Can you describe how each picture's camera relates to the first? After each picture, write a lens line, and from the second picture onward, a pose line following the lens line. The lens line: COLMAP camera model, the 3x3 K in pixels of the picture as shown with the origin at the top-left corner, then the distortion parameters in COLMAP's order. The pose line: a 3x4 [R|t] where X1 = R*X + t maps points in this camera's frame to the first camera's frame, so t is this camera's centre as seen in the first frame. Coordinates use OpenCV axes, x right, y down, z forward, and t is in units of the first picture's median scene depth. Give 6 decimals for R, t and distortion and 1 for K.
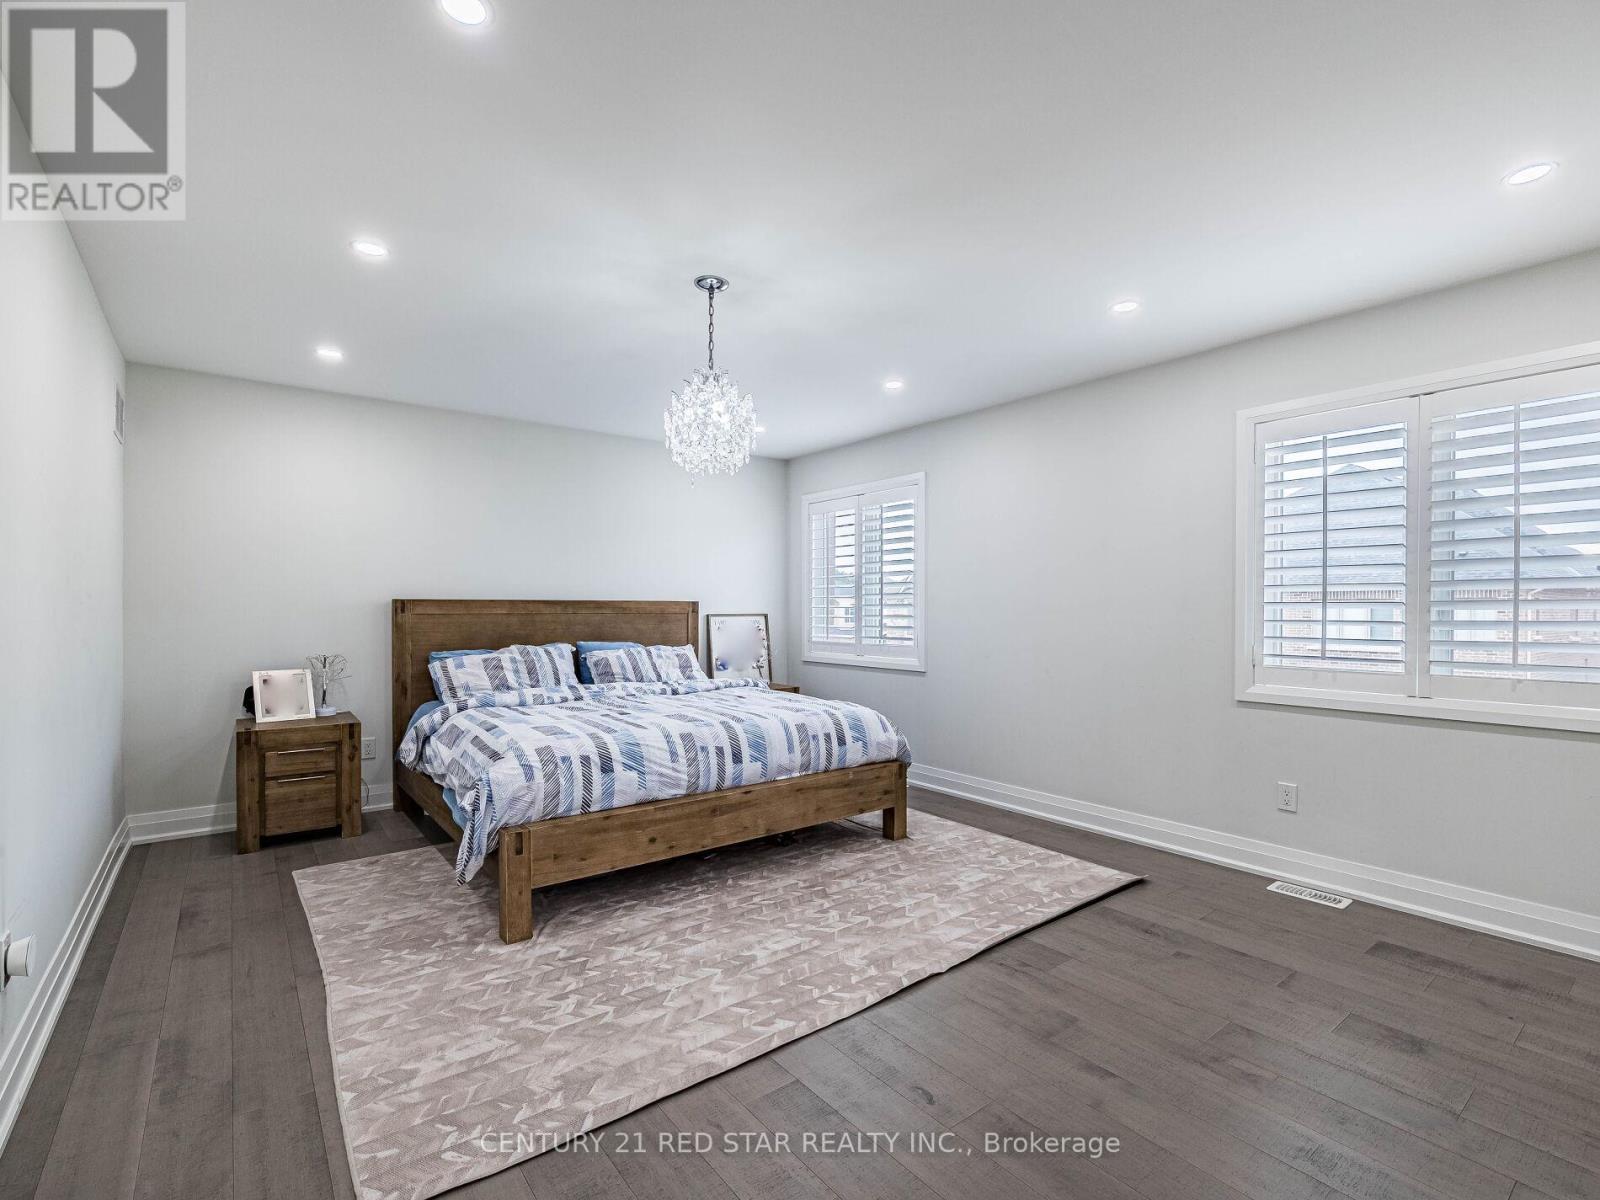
lens RADIAL K [[748.6, 0, 807.4], [0, 748.6, 610.5], [0, 0, 1]] dist [-0.000050, 0.000092]
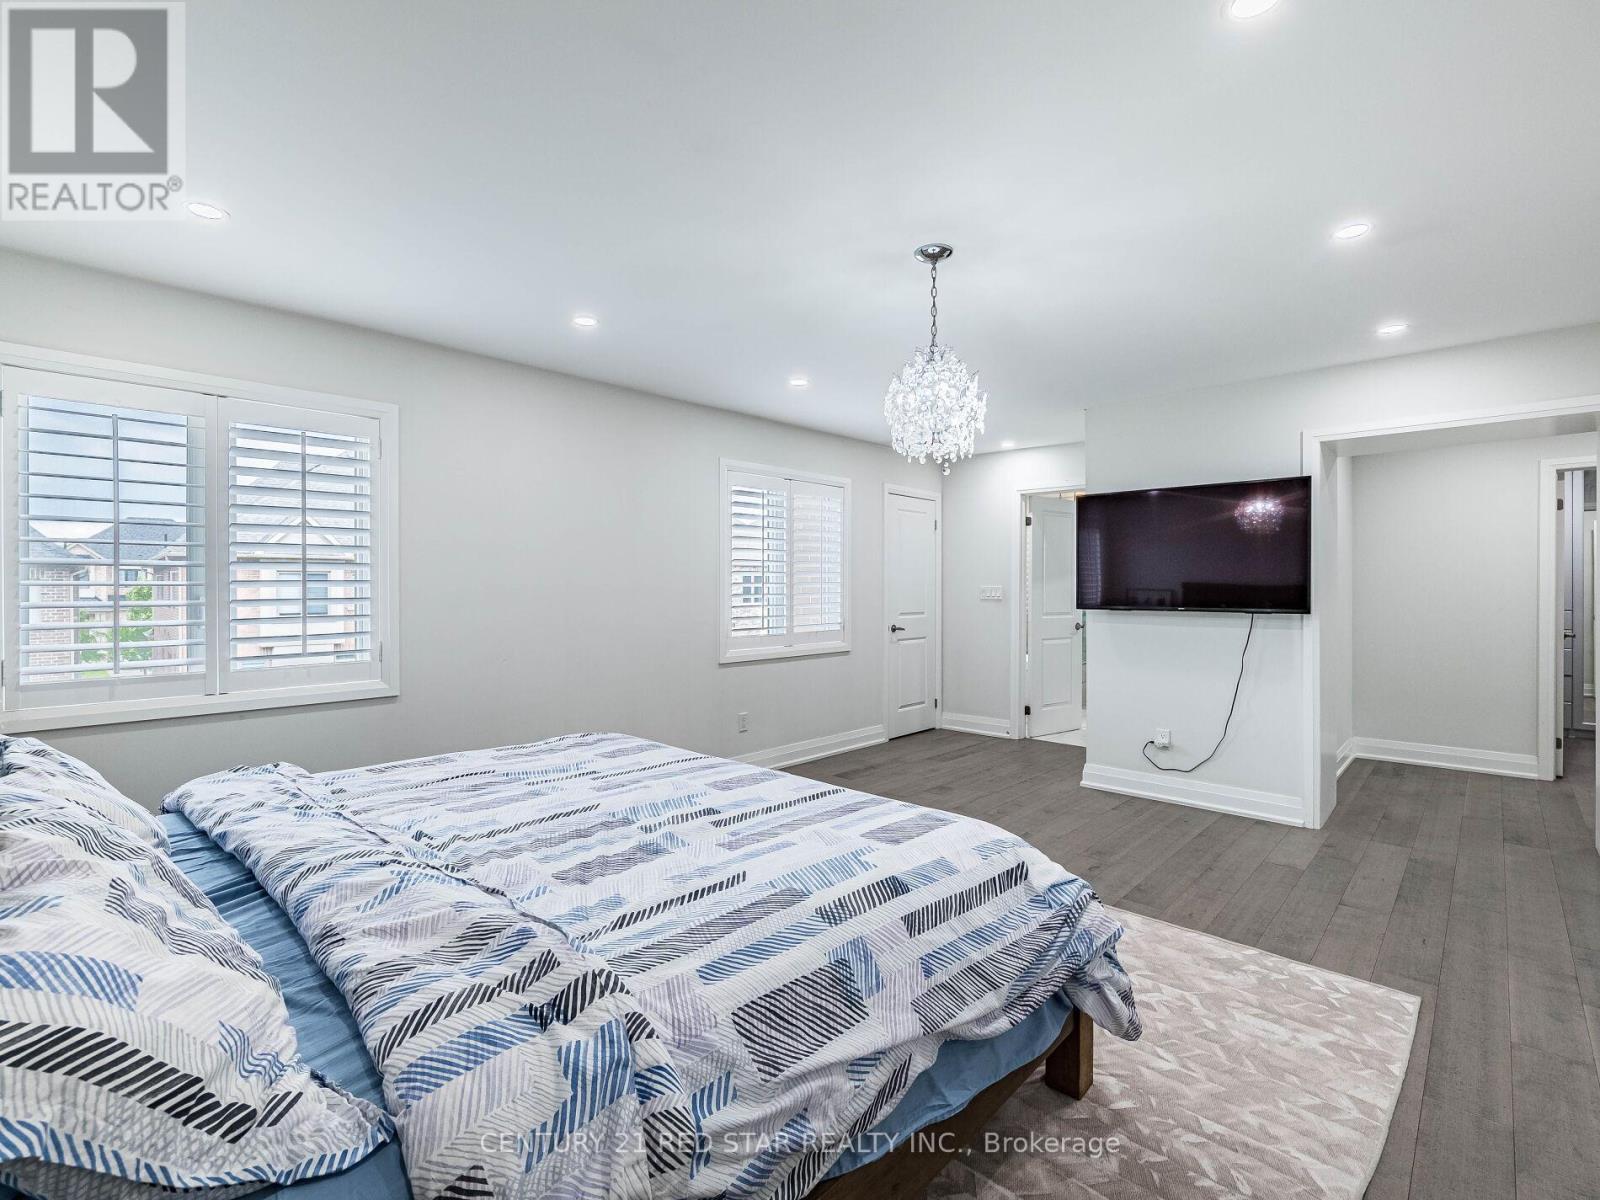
lens RADIAL K [[738.5, 0, 757.3], [0, 738.5, 602.0], [0, 0, 1]] dist [-0.035453, 0.000080]
pose [[-0.115371, -0.014751, 0.993213, -0.442827], [0.013526, 0.999774, 0.016419, -0.009392], [-0.993230, 0.015329, -0.115145, 0.594220]]
